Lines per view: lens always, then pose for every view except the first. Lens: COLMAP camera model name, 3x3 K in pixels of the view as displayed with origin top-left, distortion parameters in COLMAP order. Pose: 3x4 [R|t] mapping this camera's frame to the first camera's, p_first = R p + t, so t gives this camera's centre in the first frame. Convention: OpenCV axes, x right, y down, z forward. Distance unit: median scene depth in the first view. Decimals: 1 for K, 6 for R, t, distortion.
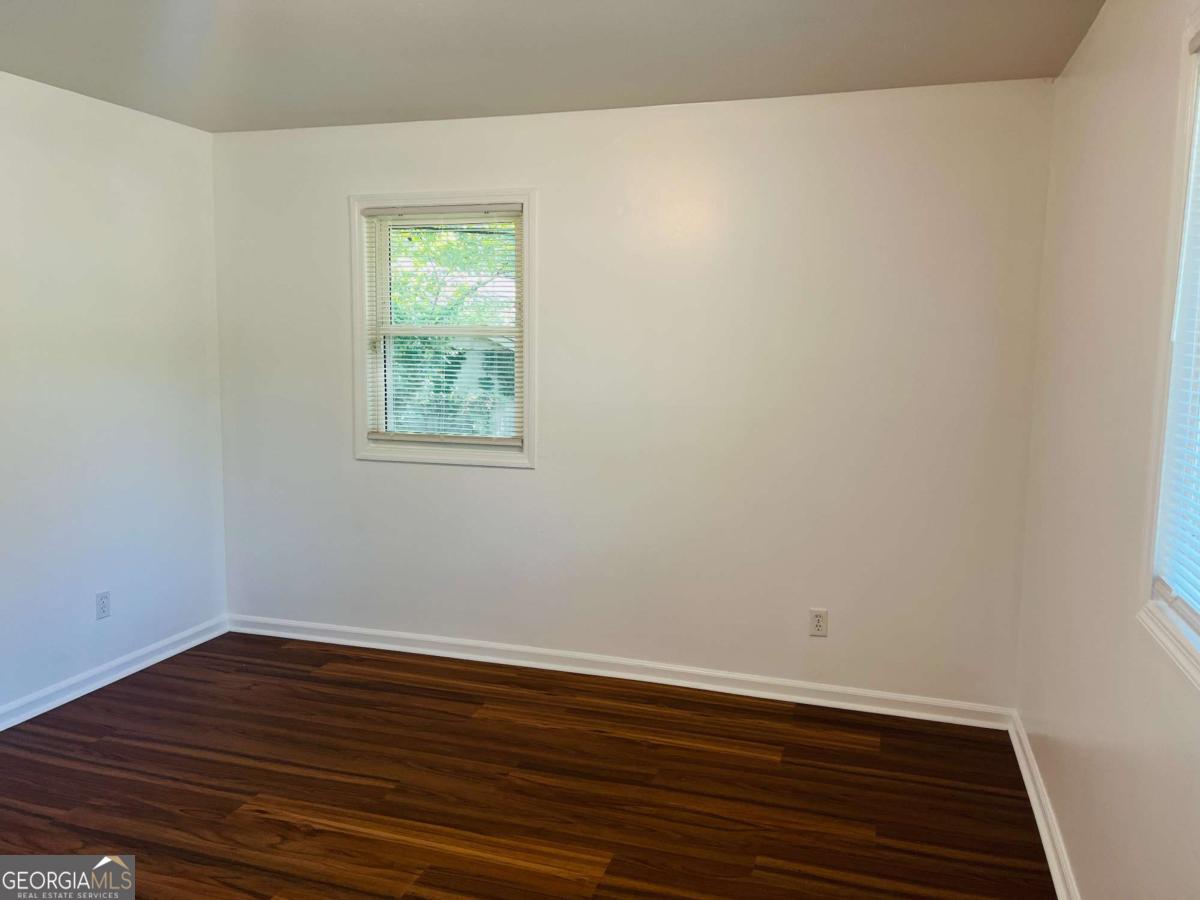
lens RADIAL K [[908.9, 0, 581.4], [0, 908.9, 445.9], [0, 0, 1]] dist [0.080584, -0.093205]
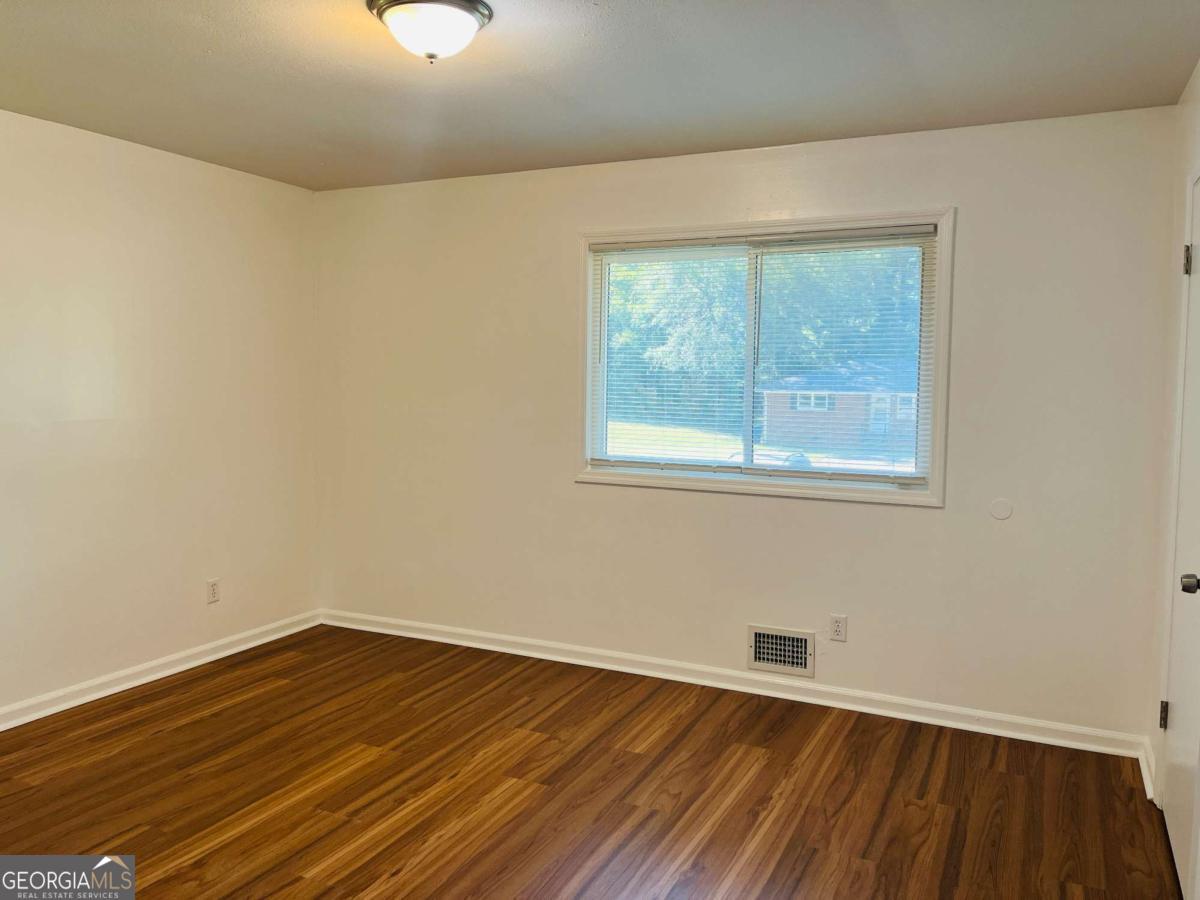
lens RADIAL K [[908.9, 0, 607.7], [0, 908.9, 483.7], [0, 0, 1]] dist [0.080584, -0.093205]
pose [[0.122163, -0.119494, 0.985290, -0.929913], [0.109790, 0.988261, 0.106242, -0.018642], [-0.986419, 0.095197, 0.133849, 0.346265]]
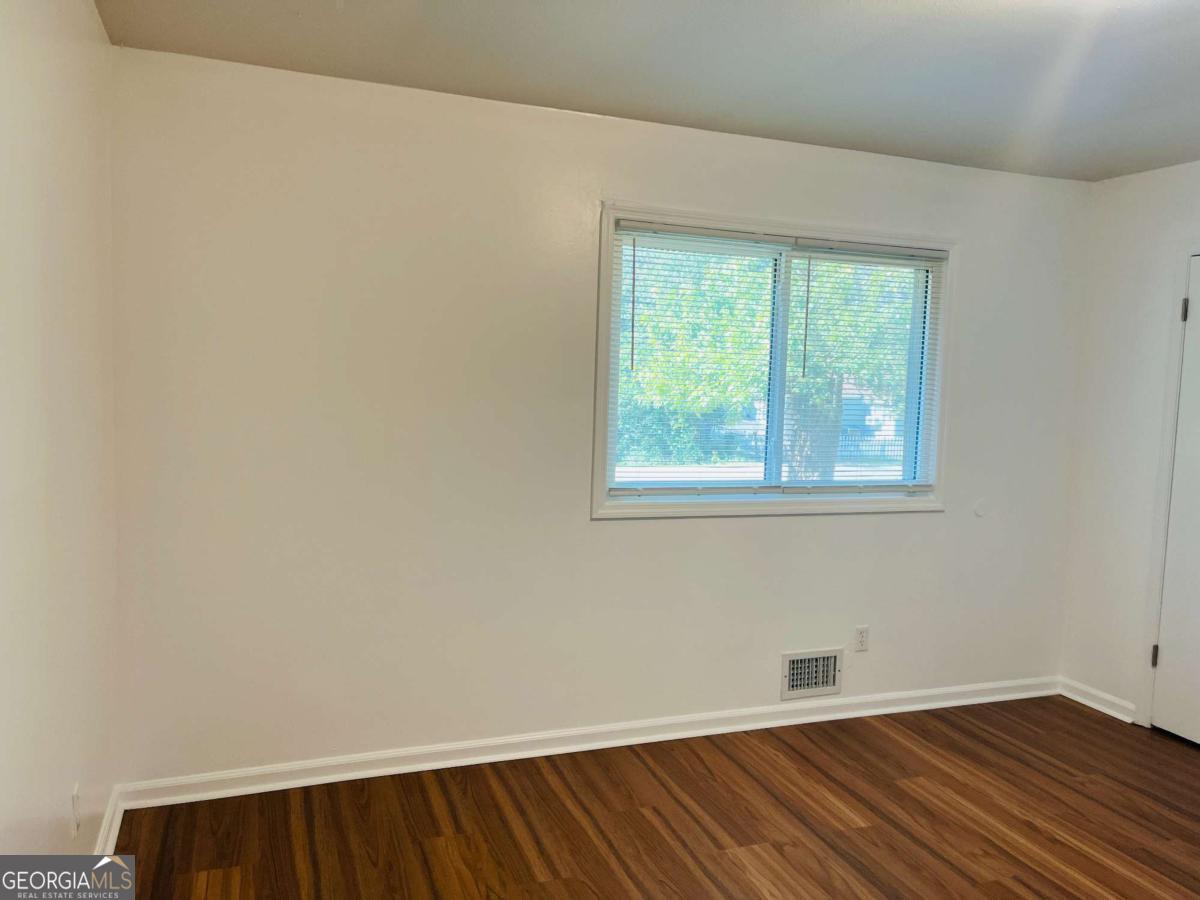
lens RADIAL K [[908.9, 0, 604.9], [0, 908.9, 477.6], [0, 0, 1]] dist [0.080584, -0.093205]
pose [[-0.637479, -0.112811, 0.762165, -0.437366], [0.055630, 0.979901, 0.191569, -0.127730], [-0.768457, 0.164521, -0.618390, 1.174117]]
